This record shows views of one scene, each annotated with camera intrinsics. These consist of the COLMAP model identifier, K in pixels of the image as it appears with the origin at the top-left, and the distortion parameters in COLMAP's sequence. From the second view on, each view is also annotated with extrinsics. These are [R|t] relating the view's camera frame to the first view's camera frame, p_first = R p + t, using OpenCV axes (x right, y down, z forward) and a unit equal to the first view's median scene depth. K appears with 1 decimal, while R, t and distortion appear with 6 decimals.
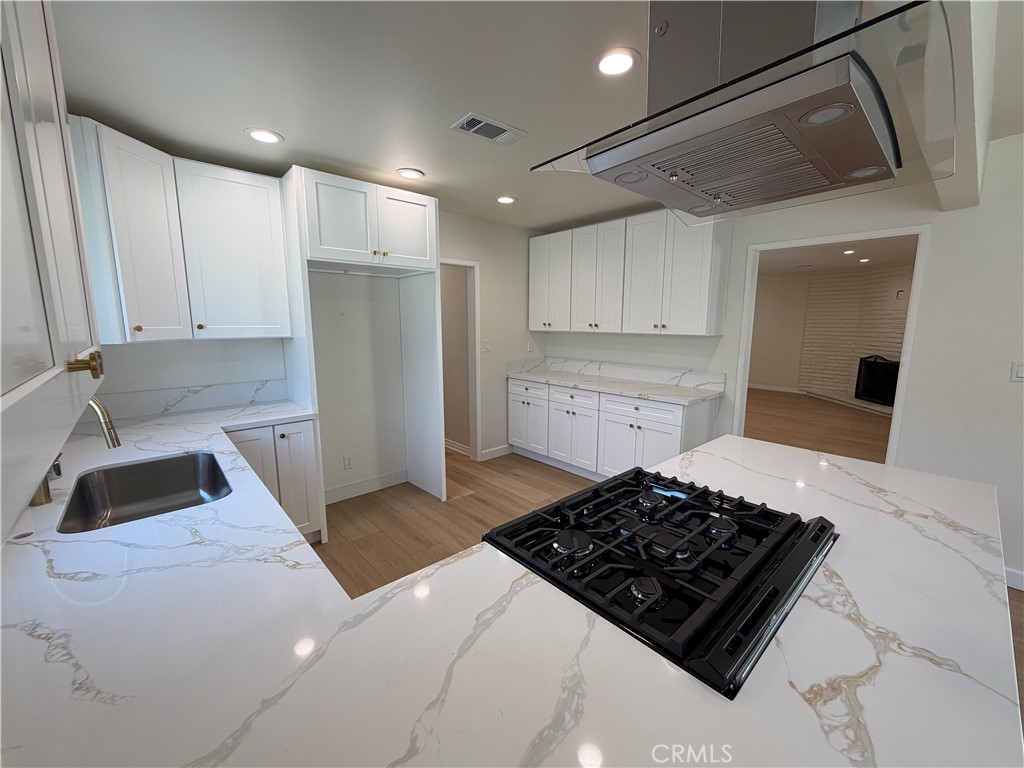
lens RADIAL K [[411.3, 0, 508.1], [0, 411.3, 384.4], [0, 0, 1]] dist [0.000496, 0.000964]
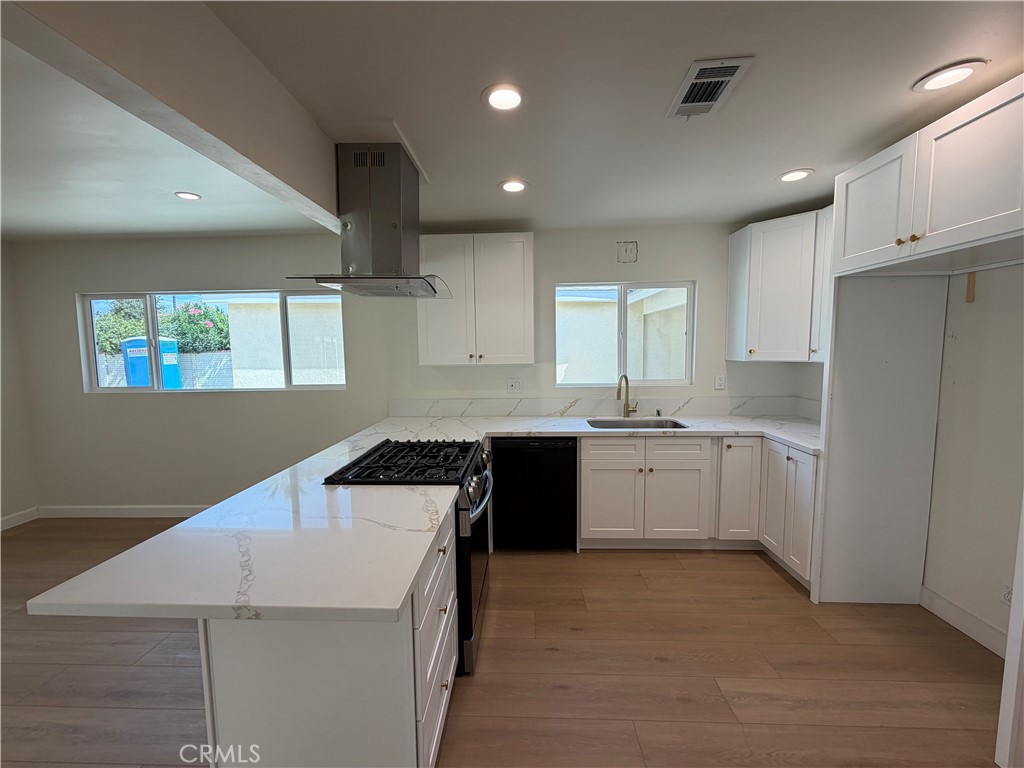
lens RADIAL K [[411.3, 0, 507.9], [0, 411.3, 380.7], [0, 0, 1]] dist [0.000496, 0.000964]
pose [[-0.694102, 0.064334, -0.716996, 0.617058], [-0.100248, 0.977656, 0.184770, -0.171777], [0.712862, 0.200127, -0.672143, 1.092244]]
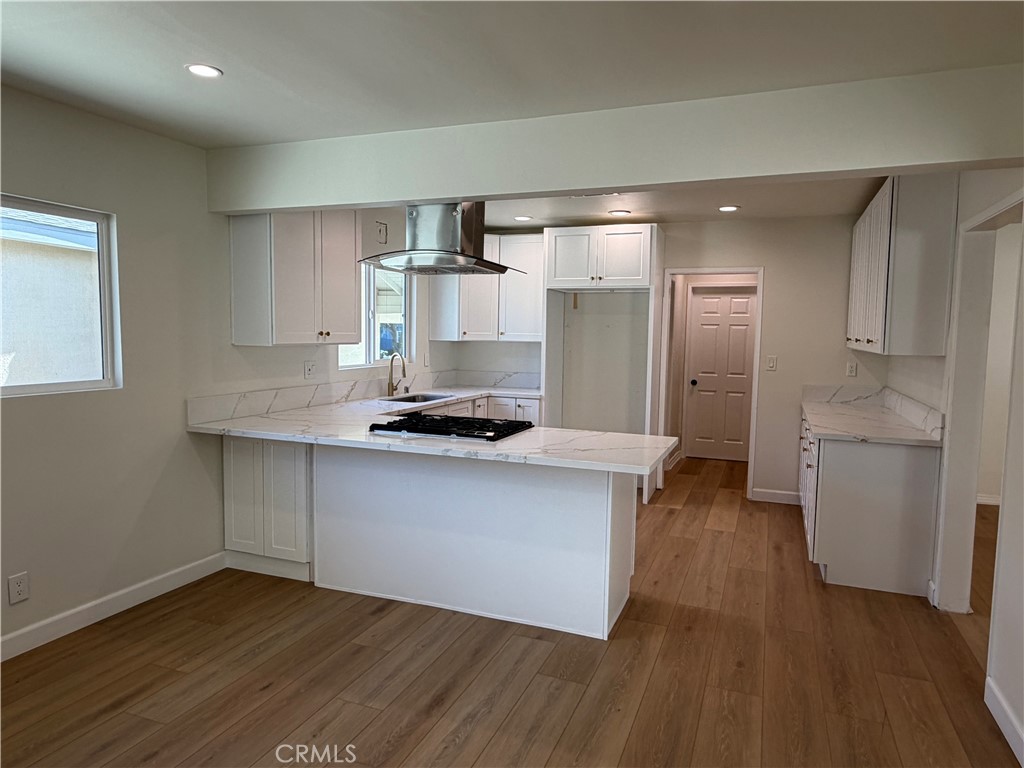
lens RADIAL K [[662.9, 0, 510.7], [0, 662.9, 384.4], [0, 0, 1]] dist [-0.008246, 0.001679]
pose [[0.455341, 0.075905, -0.887076, 1.497442], [-0.152360, 0.988305, 0.006359, 0.035186], [0.877184, 0.132260, 0.461580, -0.144318]]
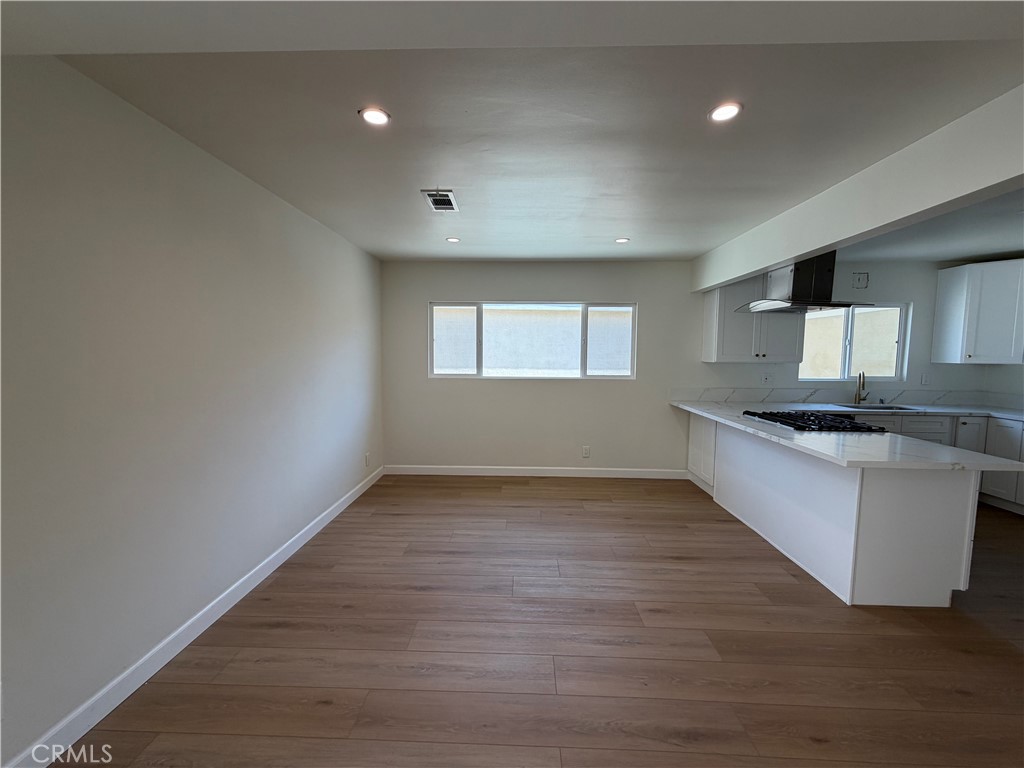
lens RADIAL K [[411.3, 0, 512.7], [0, 411.3, 380.2], [0, 0, 1]] dist [0.000496, 0.000964]
pose [[-0.690453, 0.036349, -0.722463, 1.683155], [-0.123400, 0.978179, 0.167148, -0.064742], [0.712774, 0.204560, -0.670901, 0.615213]]
